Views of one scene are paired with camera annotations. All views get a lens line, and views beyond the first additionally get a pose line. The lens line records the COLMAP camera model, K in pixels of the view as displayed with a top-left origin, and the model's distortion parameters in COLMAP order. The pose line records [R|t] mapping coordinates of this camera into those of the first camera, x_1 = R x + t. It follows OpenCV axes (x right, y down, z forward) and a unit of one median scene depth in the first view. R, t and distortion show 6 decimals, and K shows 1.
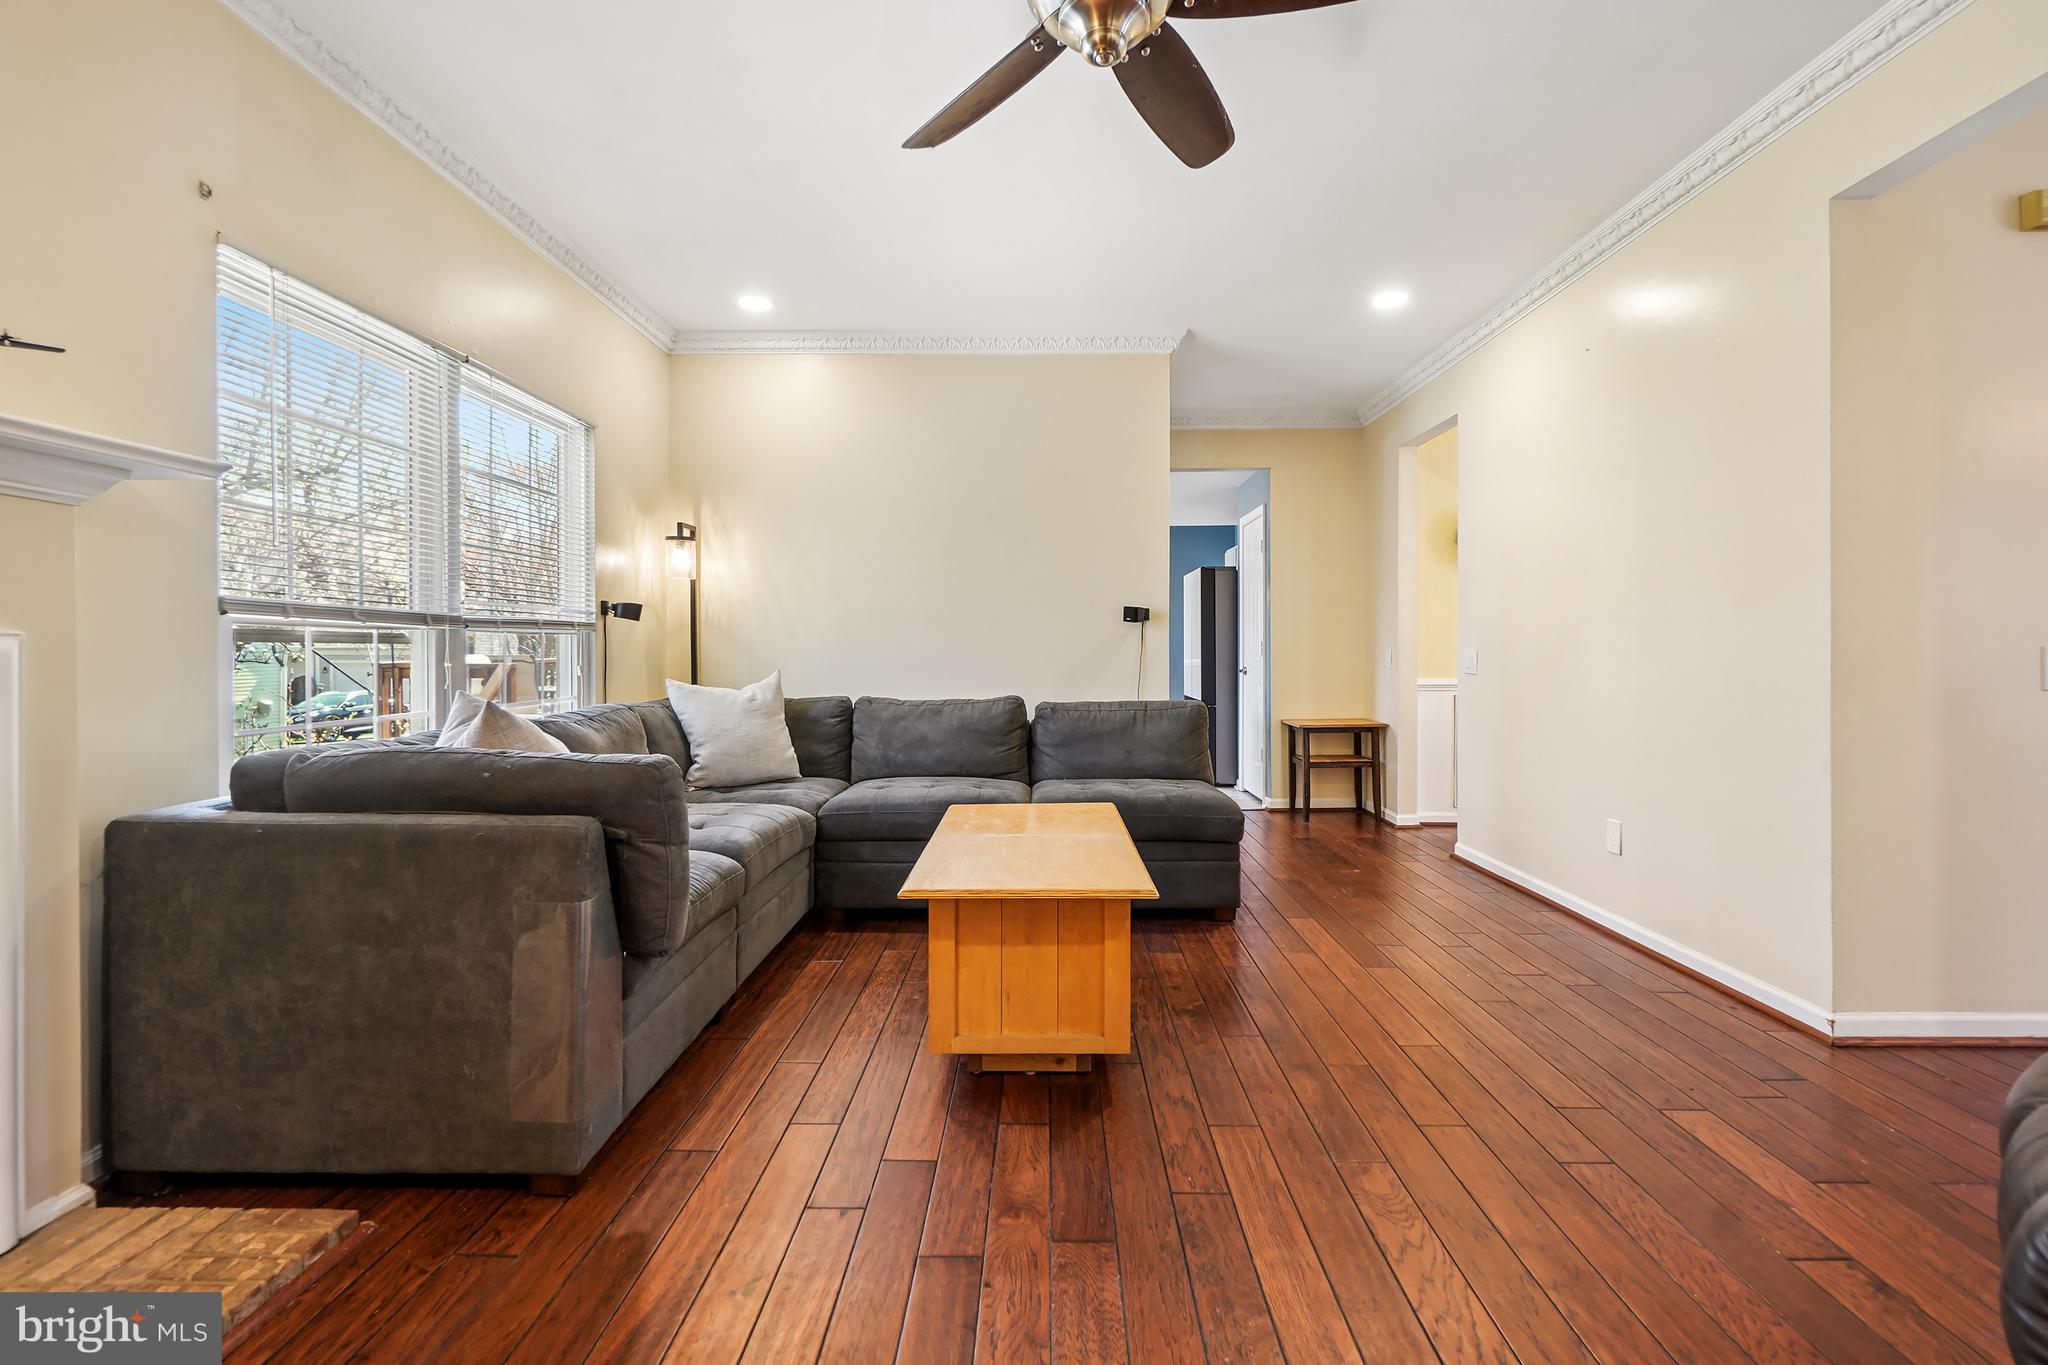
lens RADIAL K [[900.2, 0, 1041.2], [0, 900.2, 646.2], [0, 0, 1]] dist [-0.002774, -0.001019]
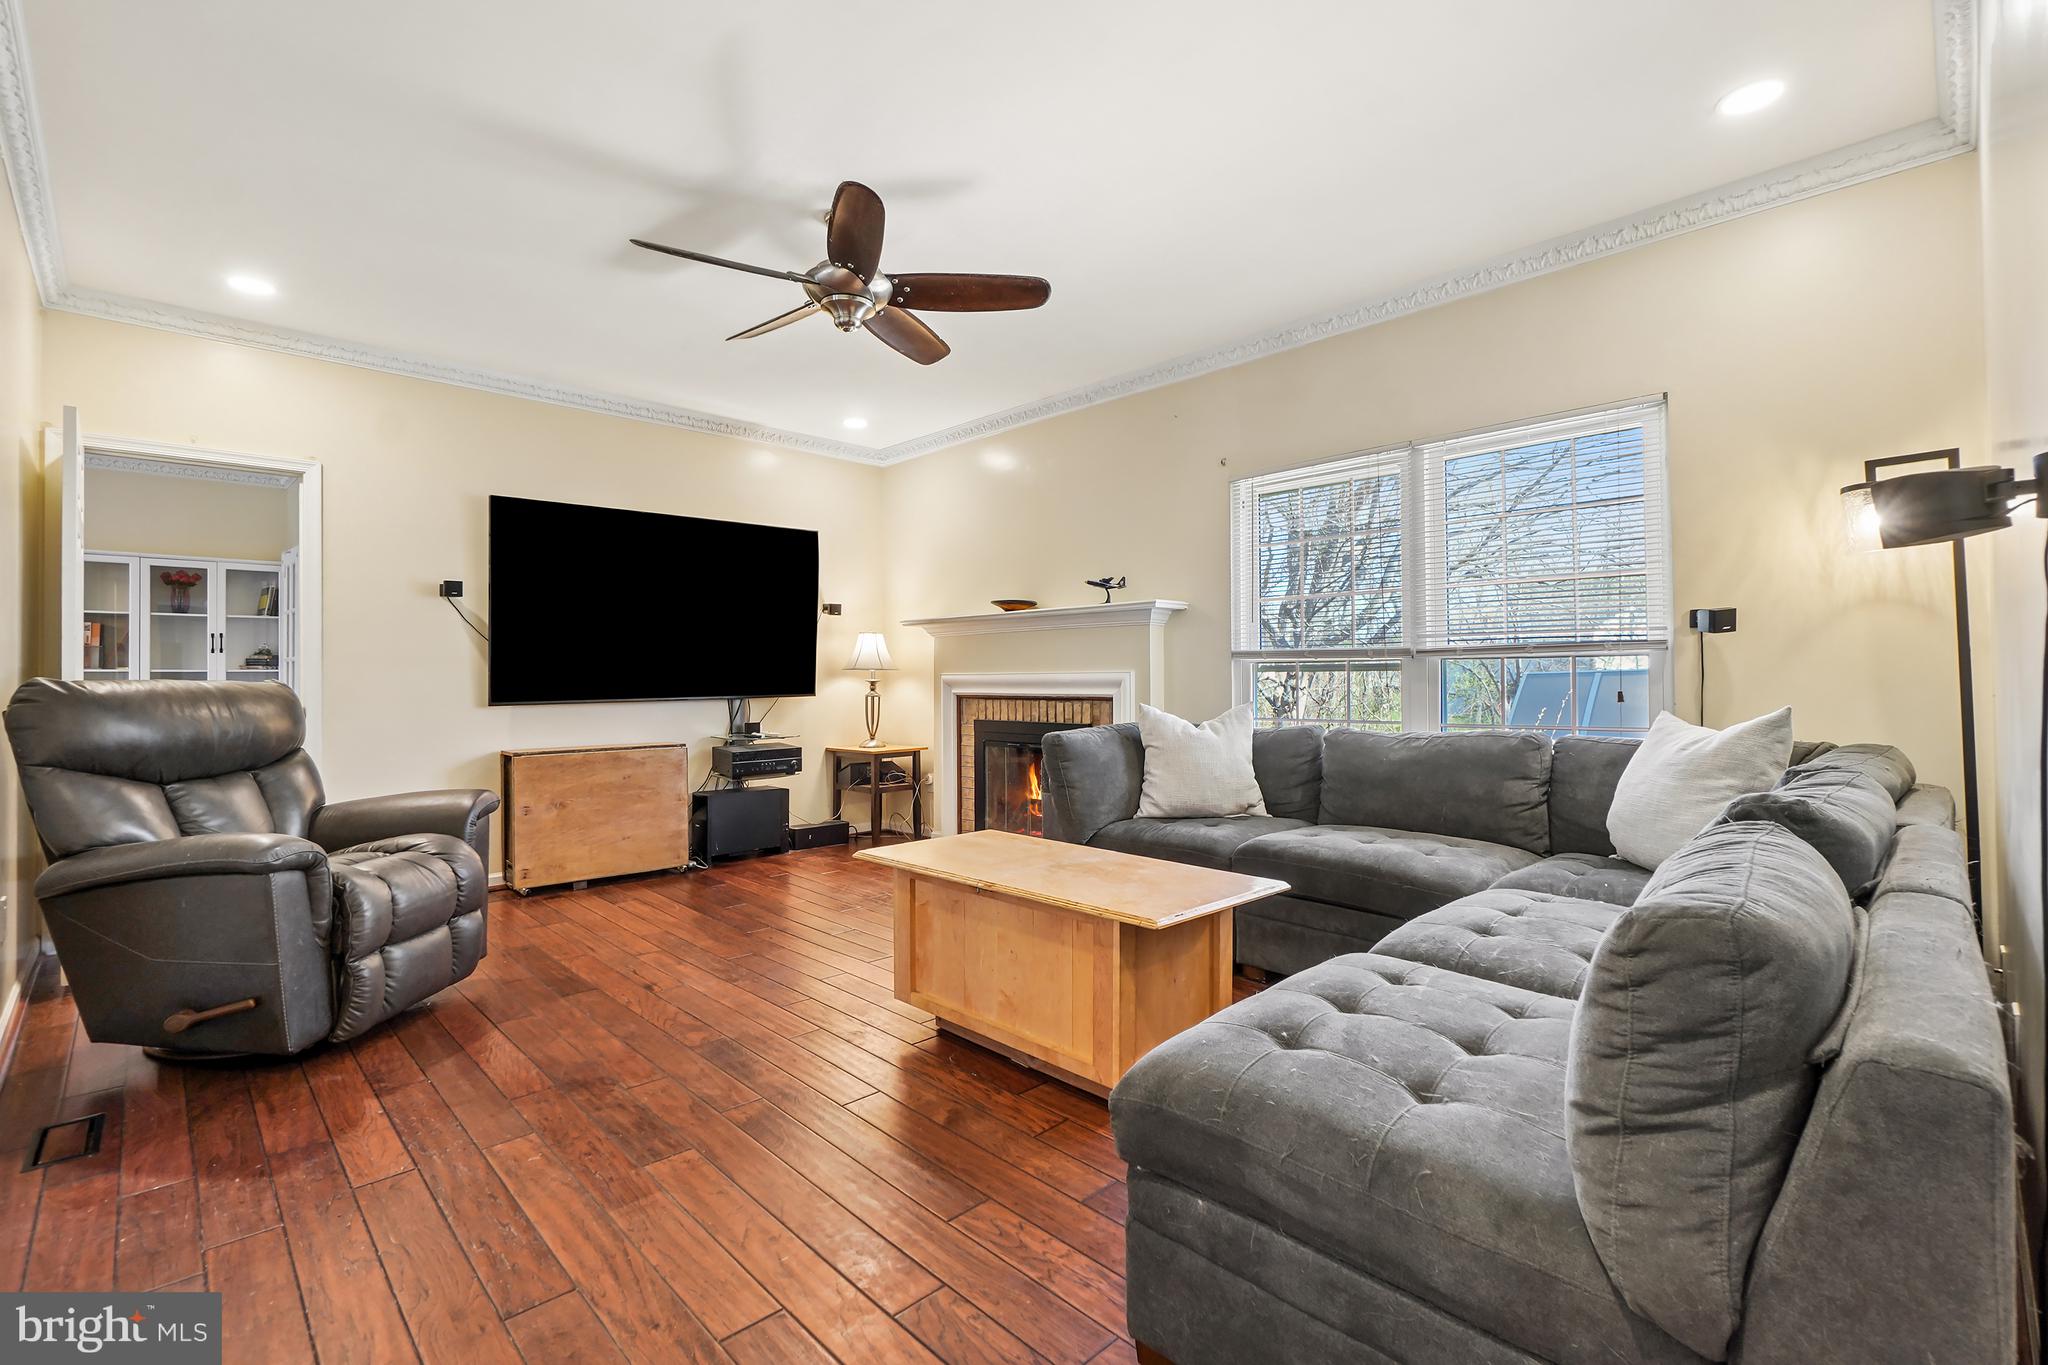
lens RADIAL K [[912.7, 0, 1016.2], [0, 912.7, 663.1], [0, 0, 1]] dist [-0.000561, -0.000769]
pose [[-0.721035, -0.006610, -0.692867, 0.494621], [0.010455, 0.999737, -0.020417, 0.006451], [0.692819, -0.021966, -0.720777, 1.172337]]
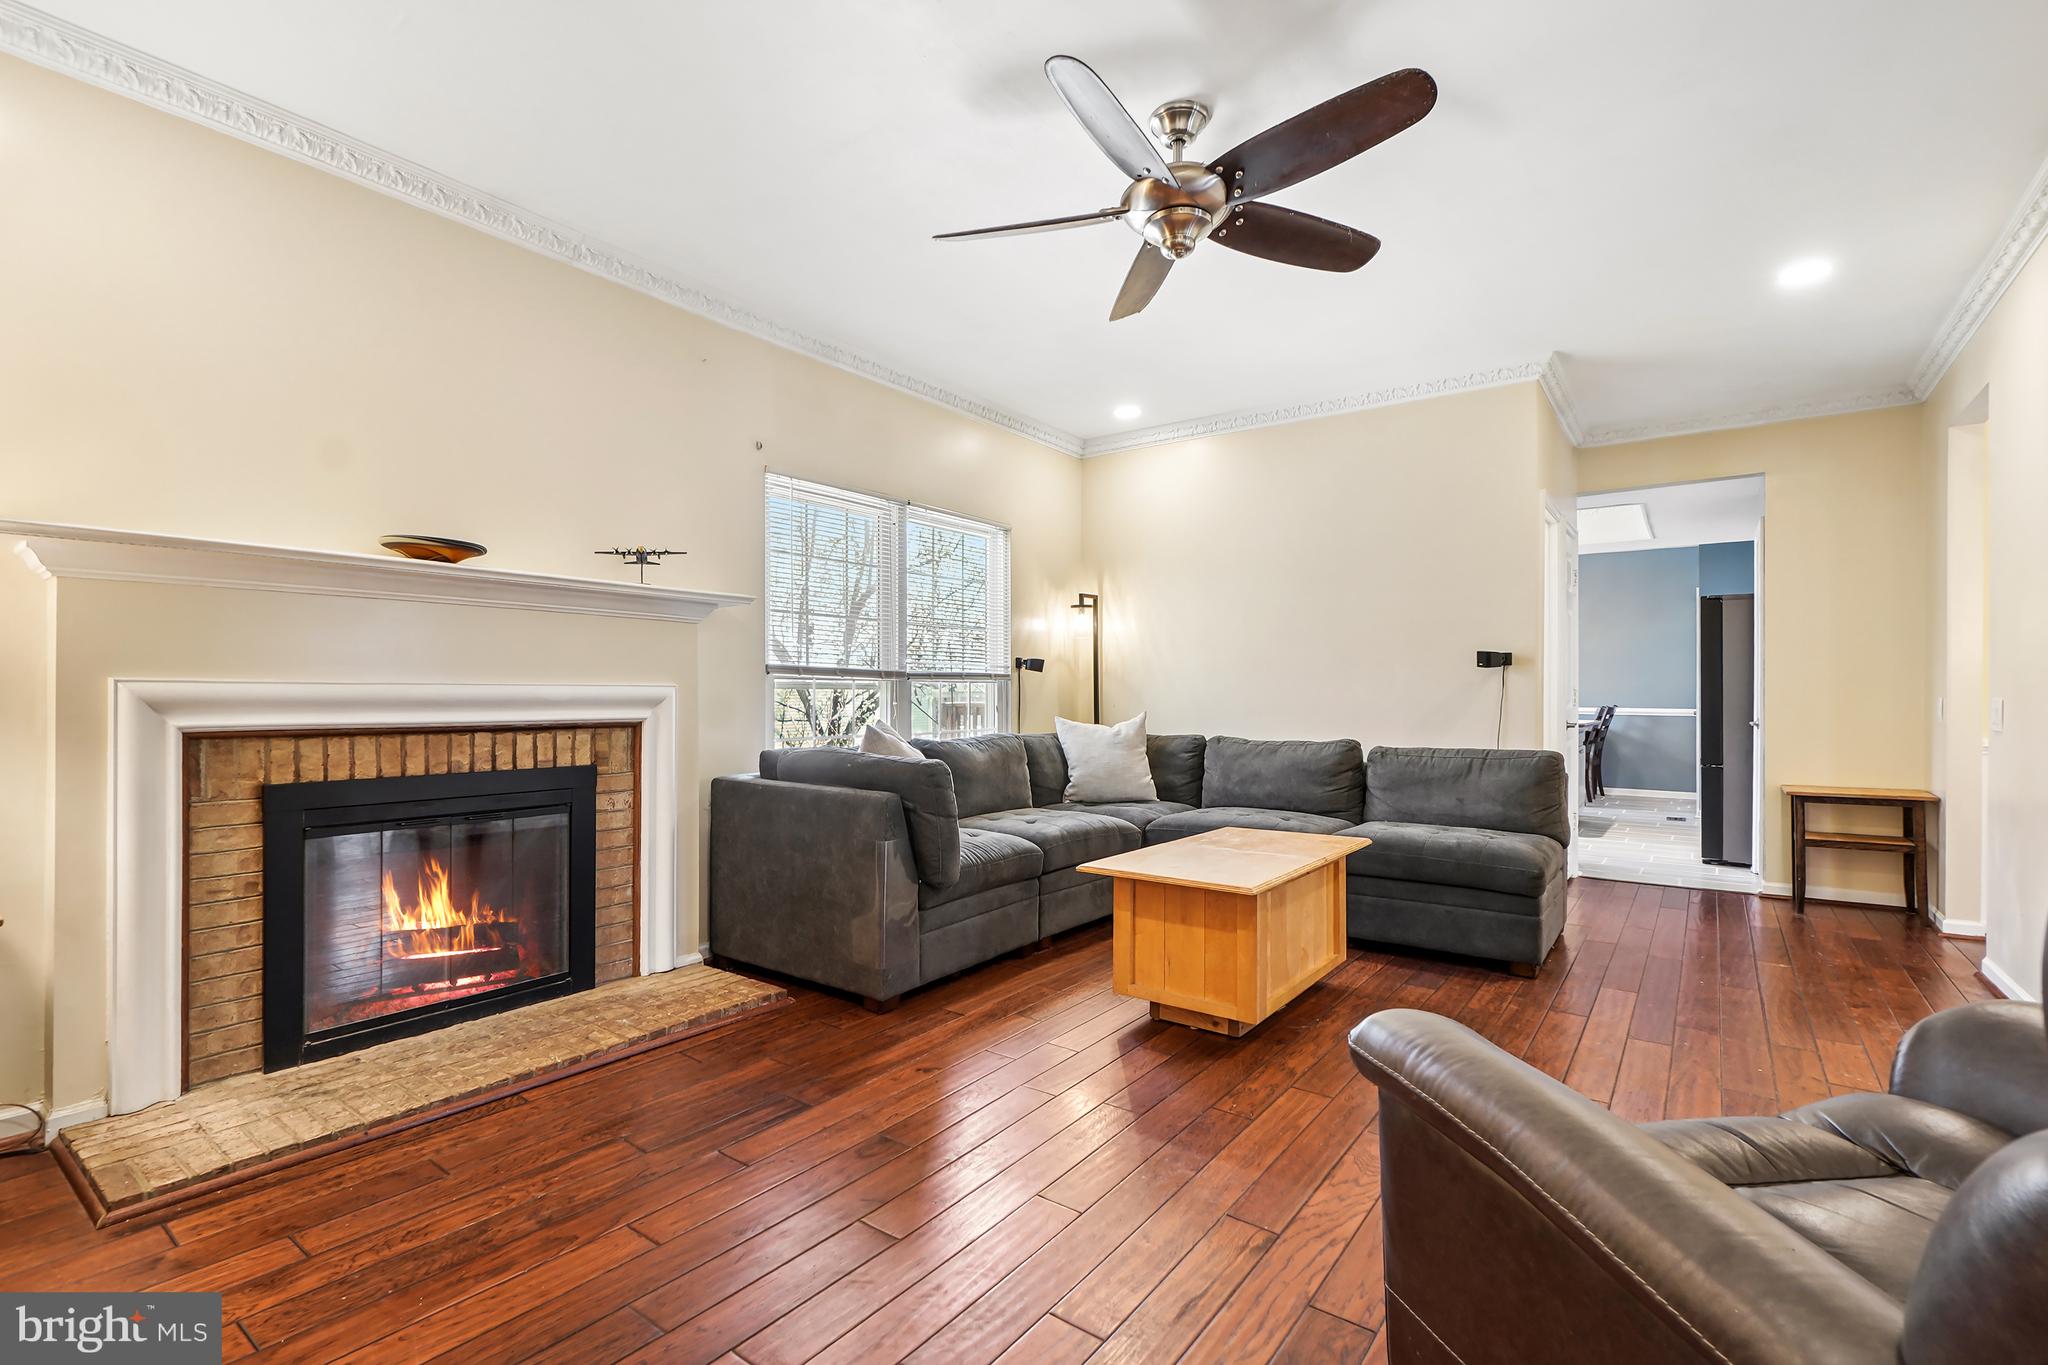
lens RADIAL K [[936.8, 0, 1003.3], [0, 936.8, 688.9], [0, 0, 1]] dist [0.000456, -0.000341]
pose [[0.800801, 0.000653, -0.598930, 0.335698], [-0.002024, 0.999997, -0.001616, -0.001454], [0.598927, 0.002507, 0.800799, -0.132428]]
